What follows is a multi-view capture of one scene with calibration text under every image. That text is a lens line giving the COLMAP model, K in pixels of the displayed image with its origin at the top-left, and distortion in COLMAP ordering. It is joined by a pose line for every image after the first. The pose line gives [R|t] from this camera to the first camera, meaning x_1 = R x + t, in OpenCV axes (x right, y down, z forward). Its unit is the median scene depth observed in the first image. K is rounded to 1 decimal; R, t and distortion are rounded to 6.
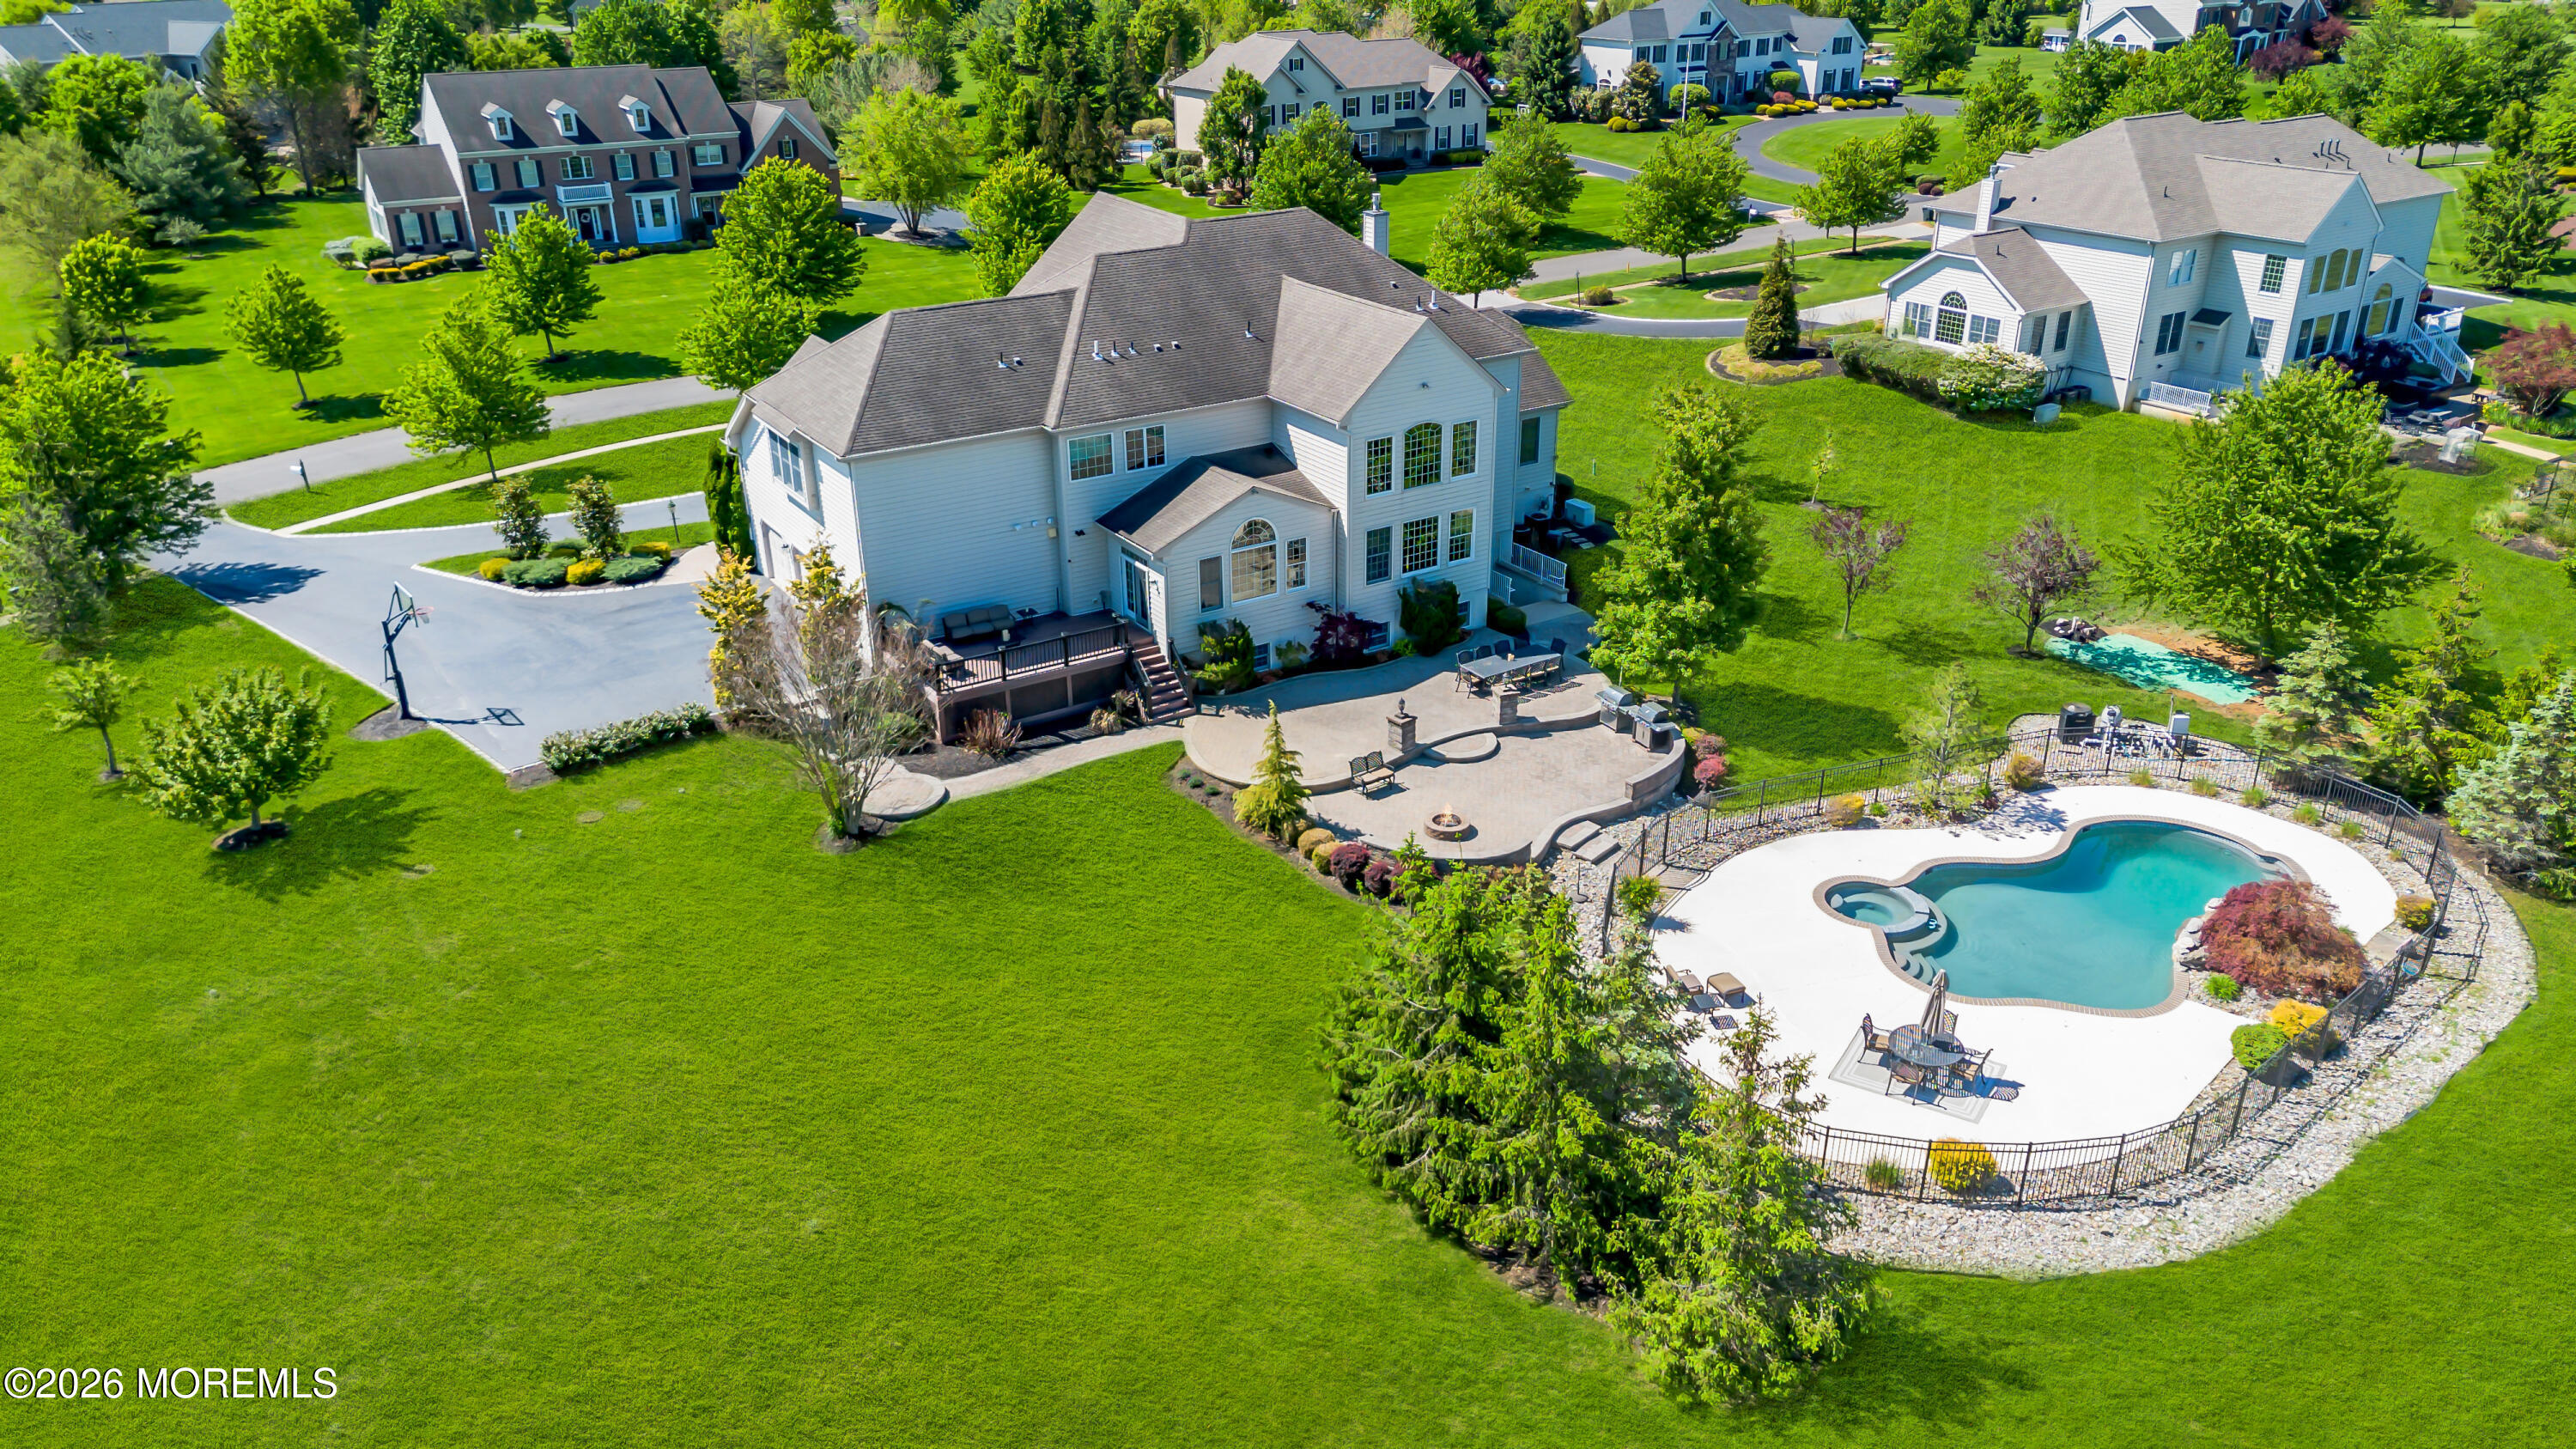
lens RADIAL K [[1834.1, 0, 1288.0], [0, 1834.1, 724.5], [0, 0, 1]] dist [0.060779, -0.064135]
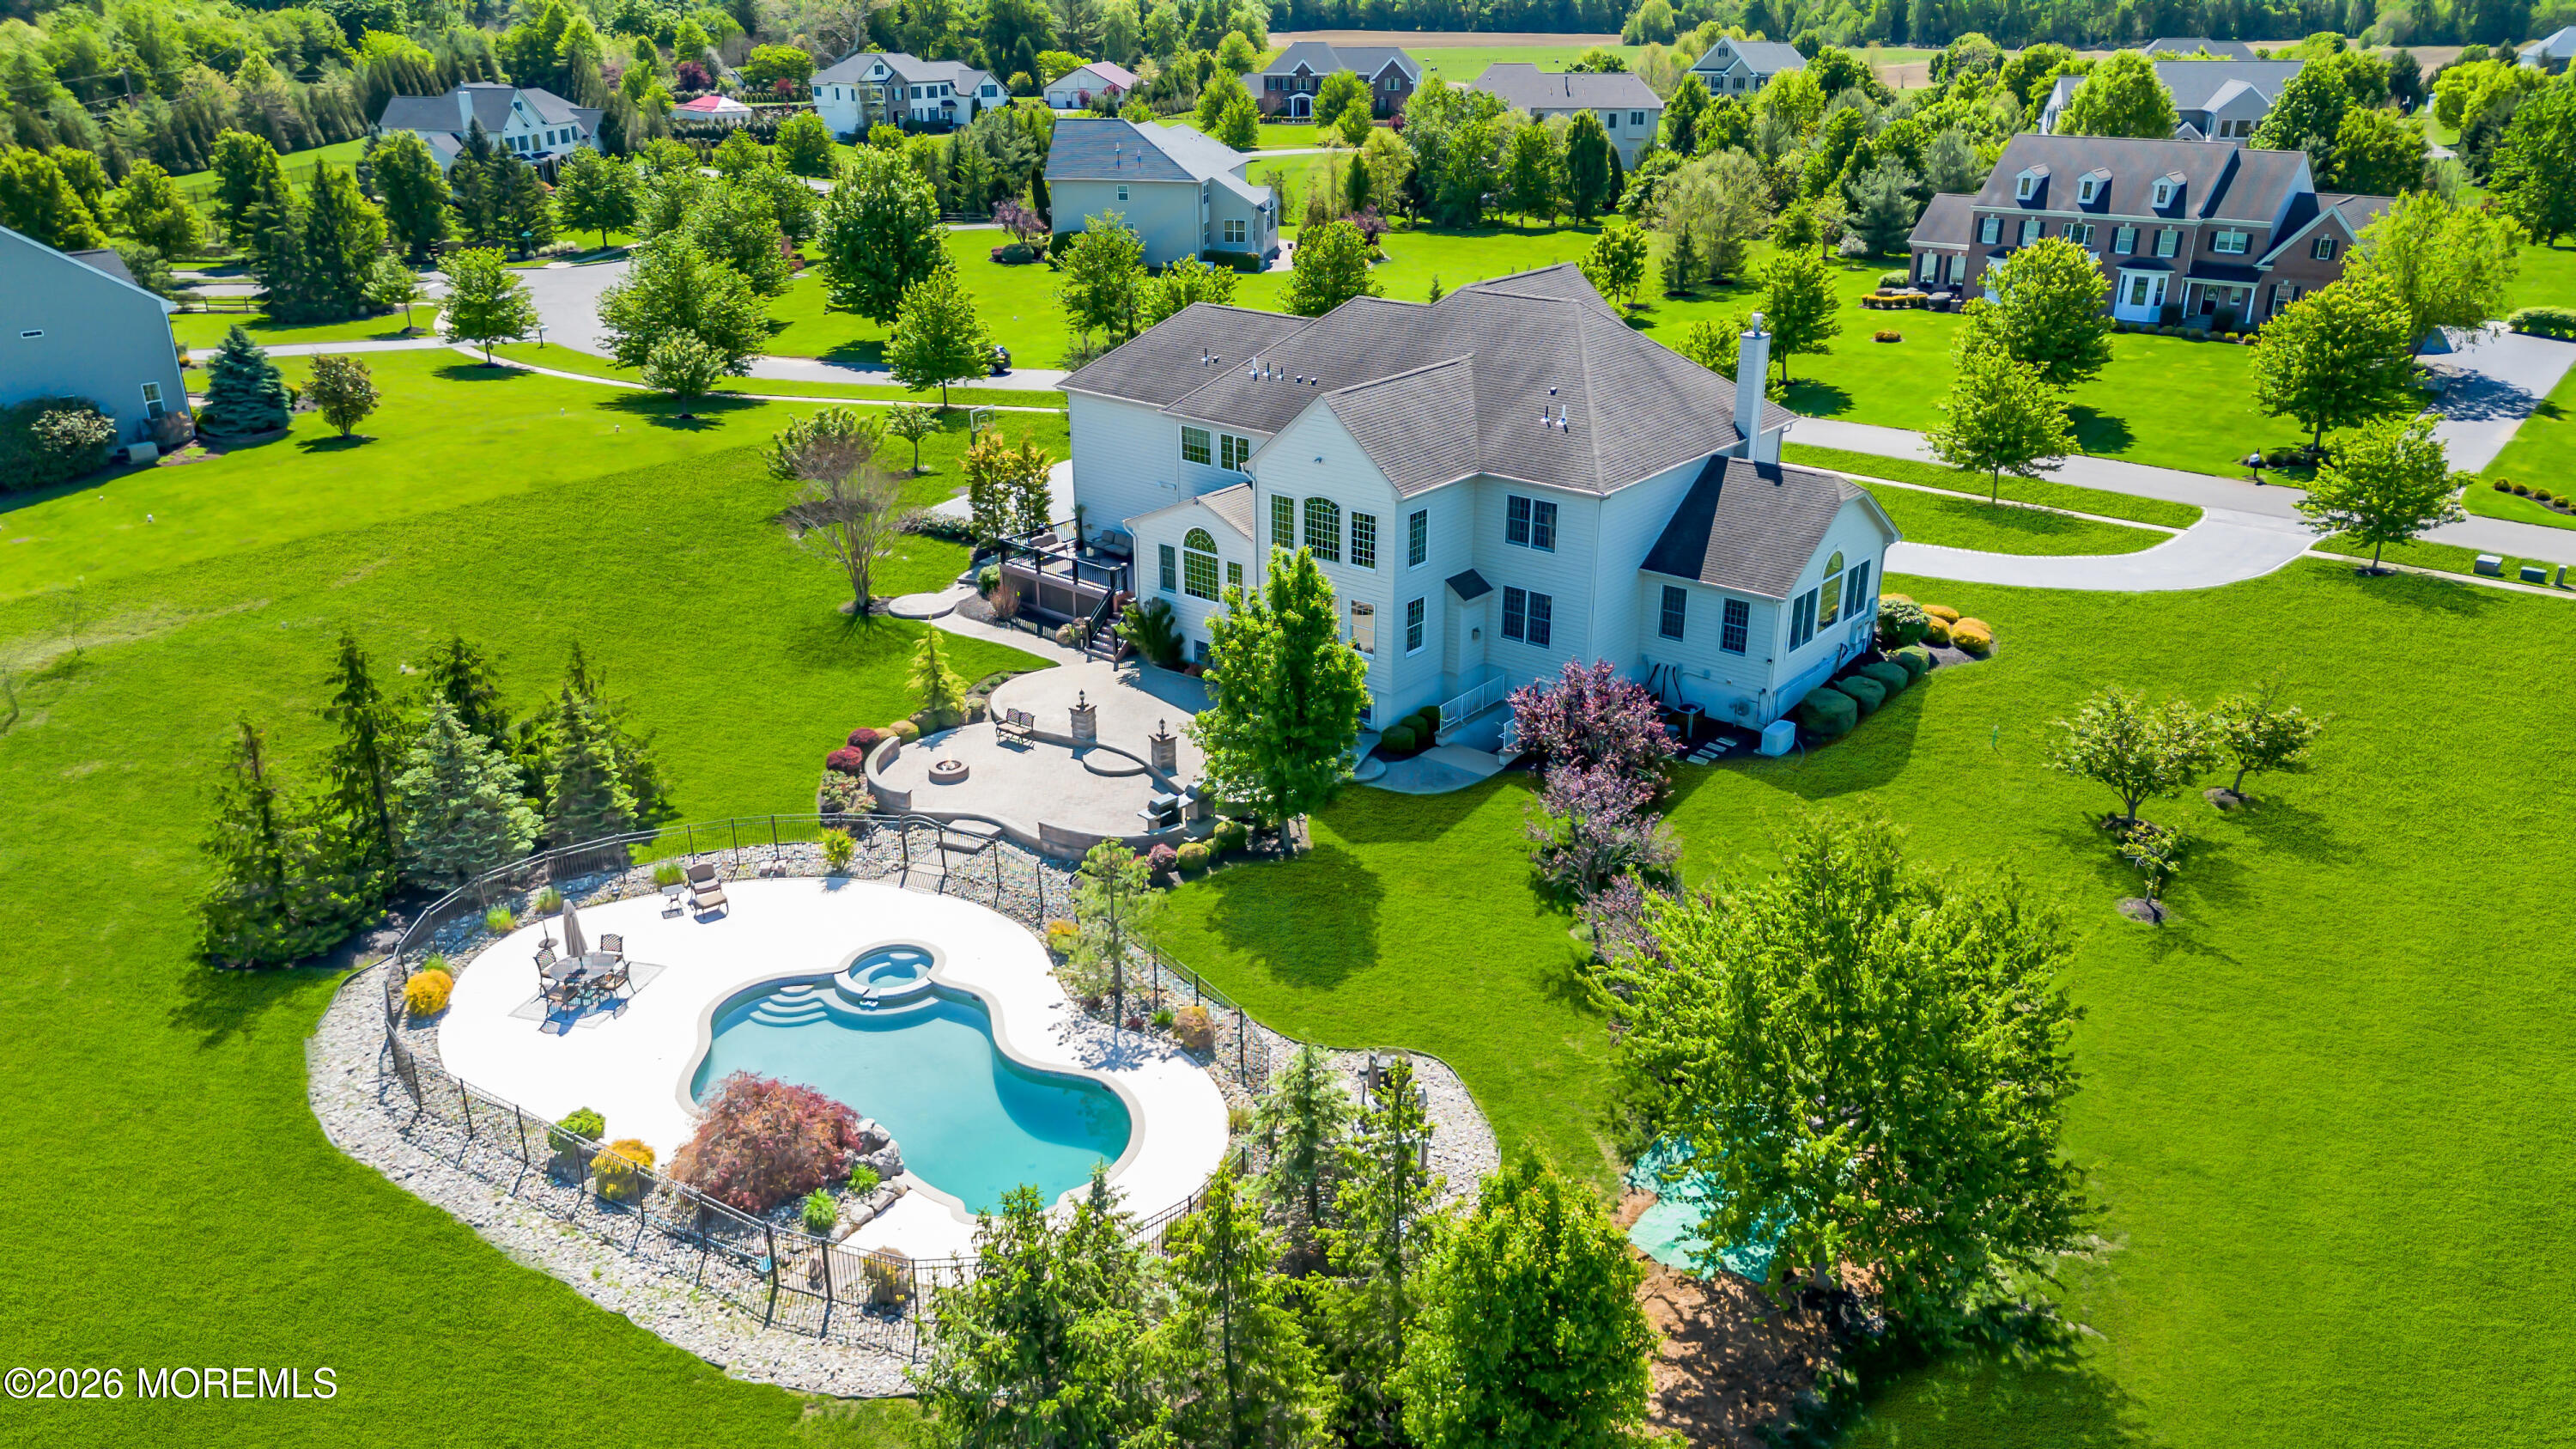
lens RADIAL K [[1834.1, 0, 1288.0], [0, 1834.1, 724.5], [0, 0, 1]] dist [0.060779, -0.064135]
pose [[0.294837, 0.366120, -0.882625, 0.573193], [-0.389437, 0.889532, 0.238895, -0.162897], [0.872588, 0.273292, 0.404847, 0.343515]]
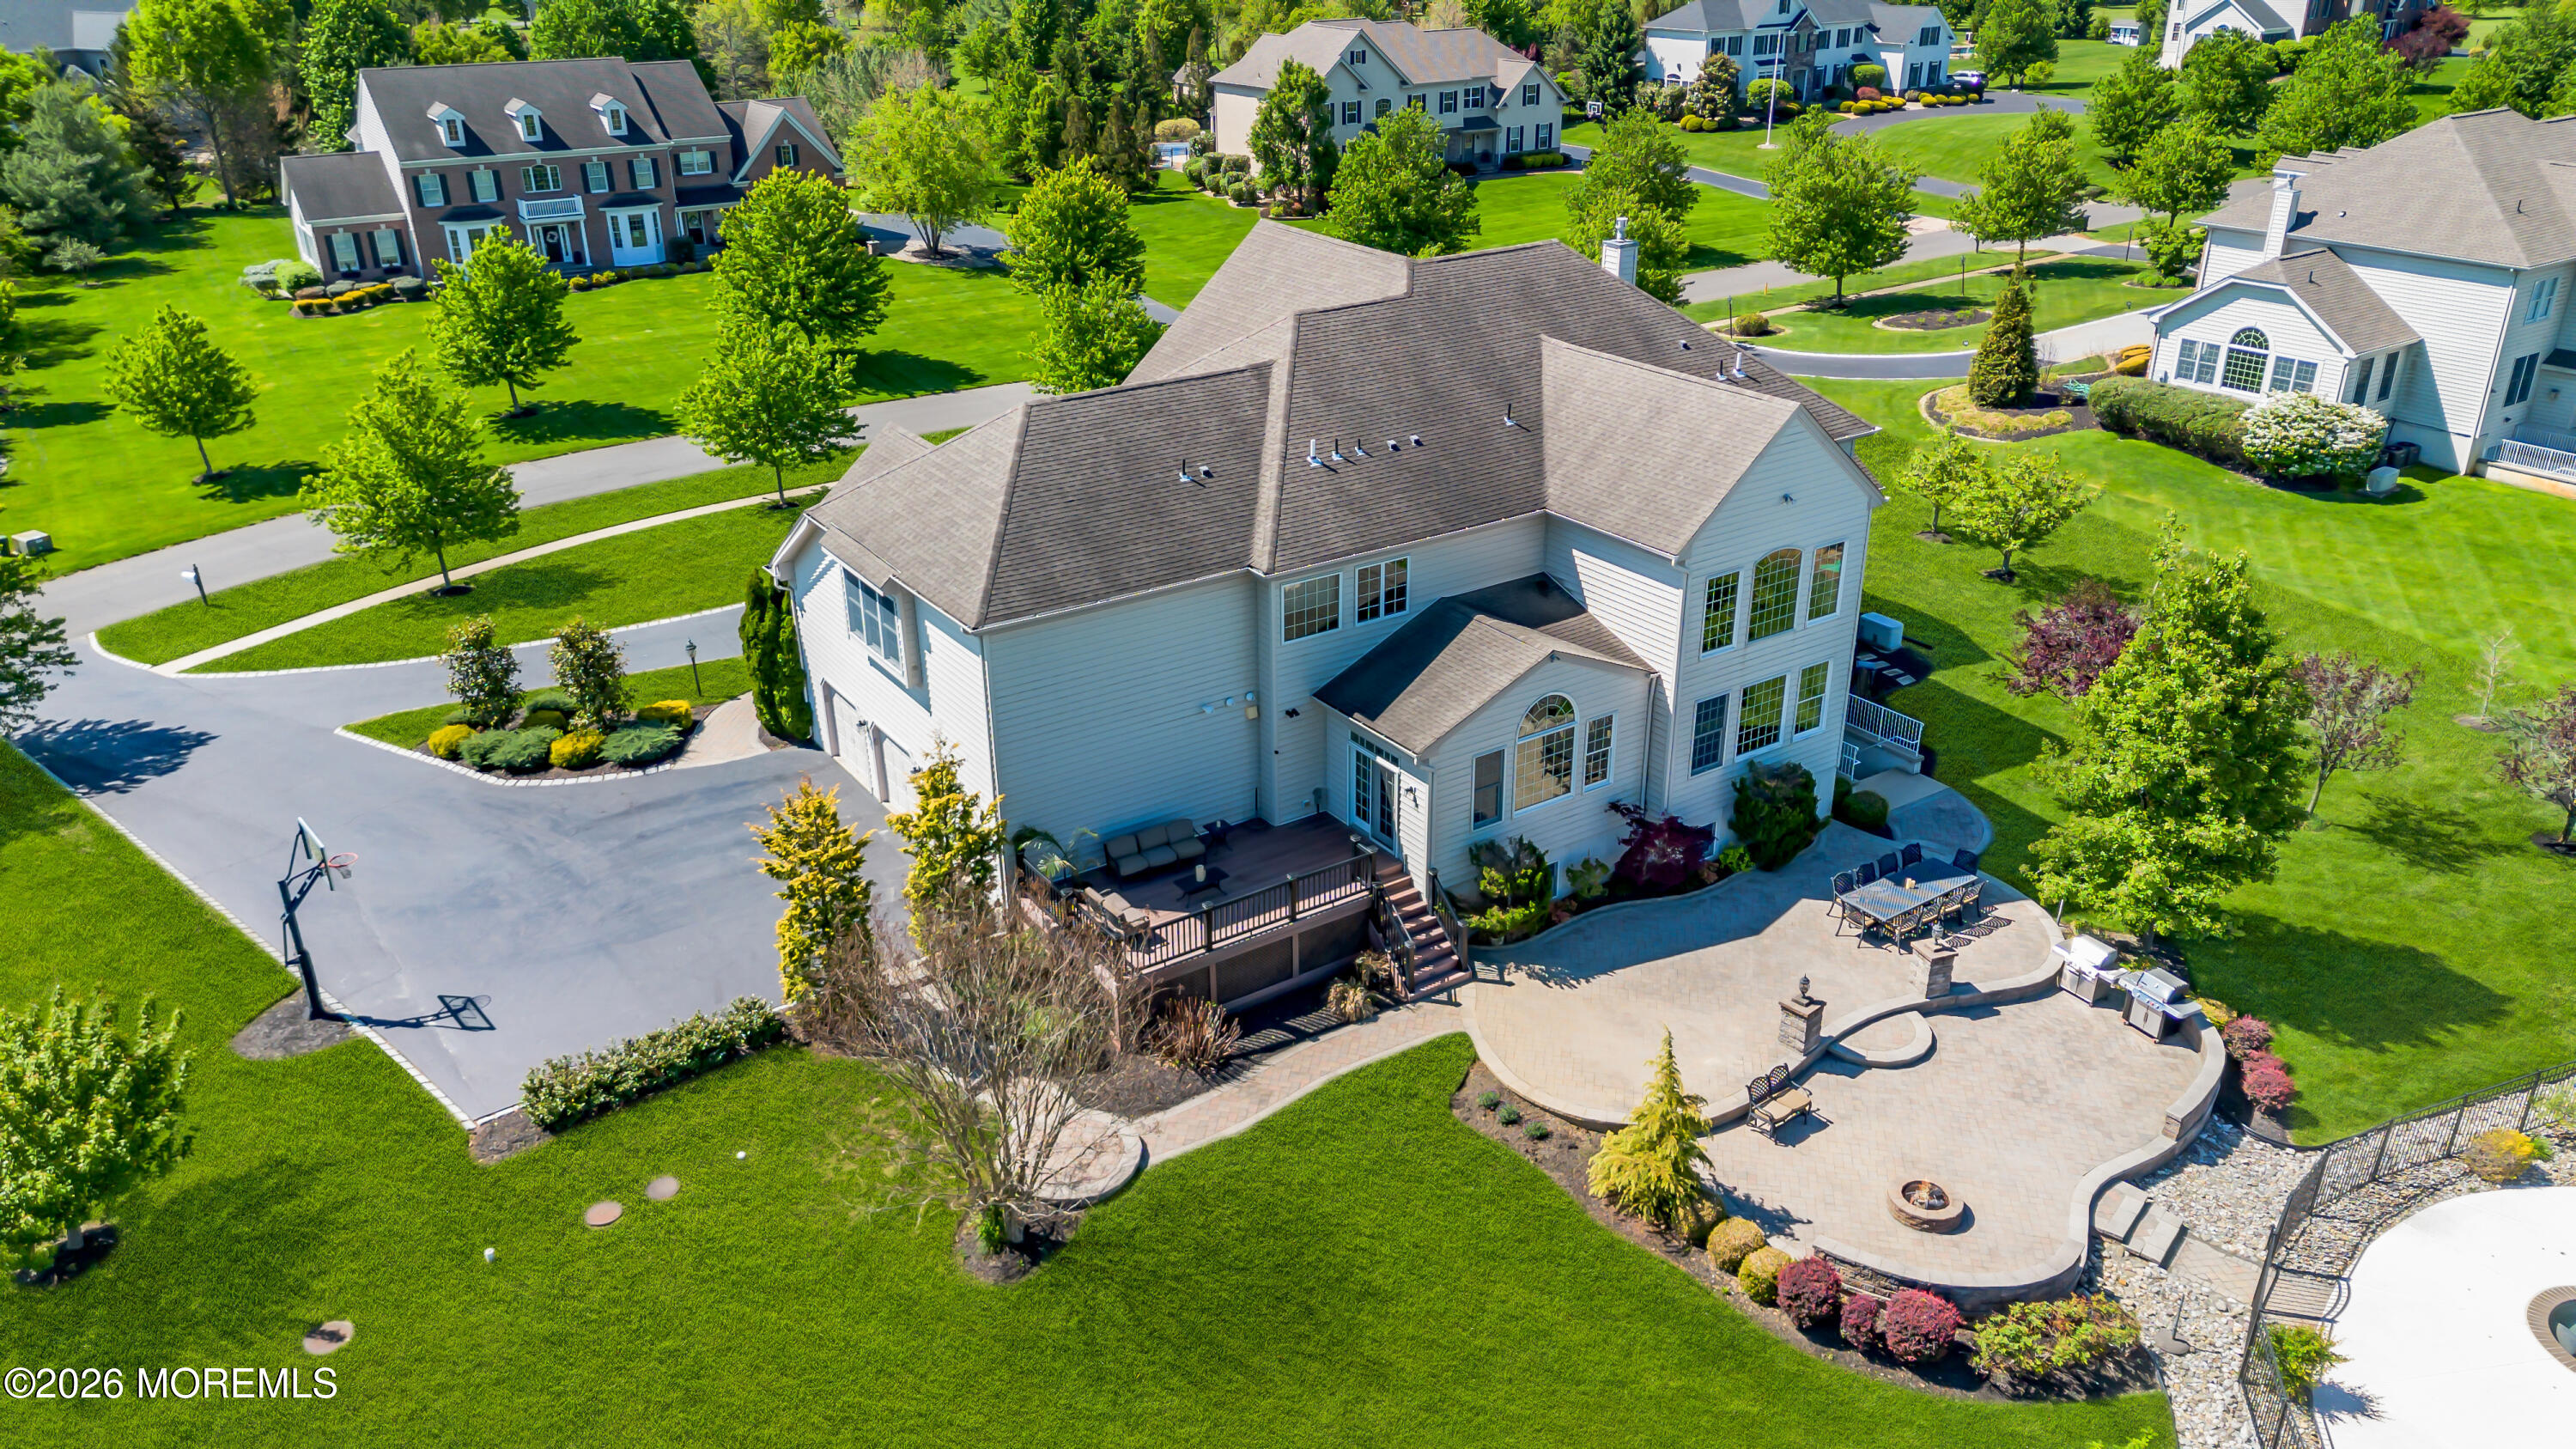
lens RADIAL K [[1834.1, 0, 1288.0], [0, 1834.1, 724.5], [0, 0, 1]] dist [0.060779, -0.064135]
pose [[0.999746, -0.009101, 0.020597, -0.072716], [0.009089, 0.999958, 0.000634, -0.056399], [-0.020602, -0.000447, 0.999788, 0.169518]]
